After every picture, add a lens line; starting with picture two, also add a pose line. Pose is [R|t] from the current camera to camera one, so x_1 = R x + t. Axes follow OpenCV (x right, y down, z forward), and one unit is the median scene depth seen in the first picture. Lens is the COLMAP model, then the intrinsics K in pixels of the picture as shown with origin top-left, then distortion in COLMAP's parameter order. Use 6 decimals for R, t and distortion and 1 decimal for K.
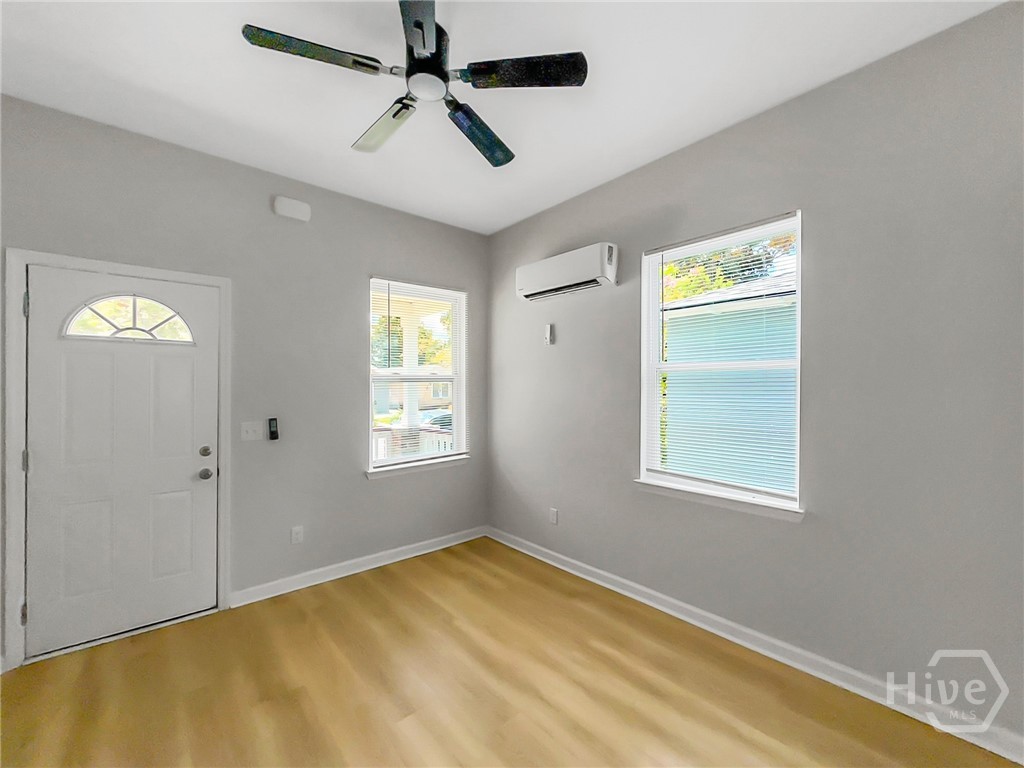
lens RADIAL K [[428.3, 0, 508.3], [0, 428.3, 388.2], [0, 0, 1]] dist [-0.000398, 0.000060]
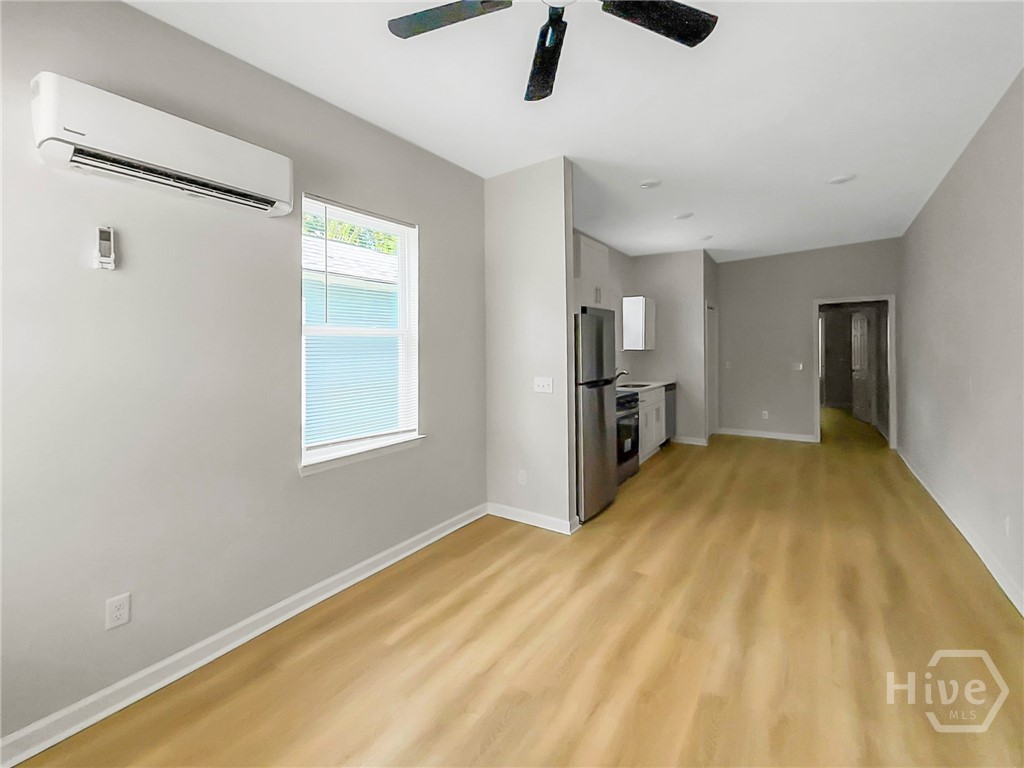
lens RADIAL K [[442.6, 0, 508.3], [0, 442.6, 349.1], [0, 0, 1]] dist [0.021086, 0.000039]
pose [[-0.252230, -0.007380, 0.967639, -0.769340], [0.006428, 0.999936, 0.009302, -0.017357], [-0.967646, 0.008567, -0.252166, 1.009988]]
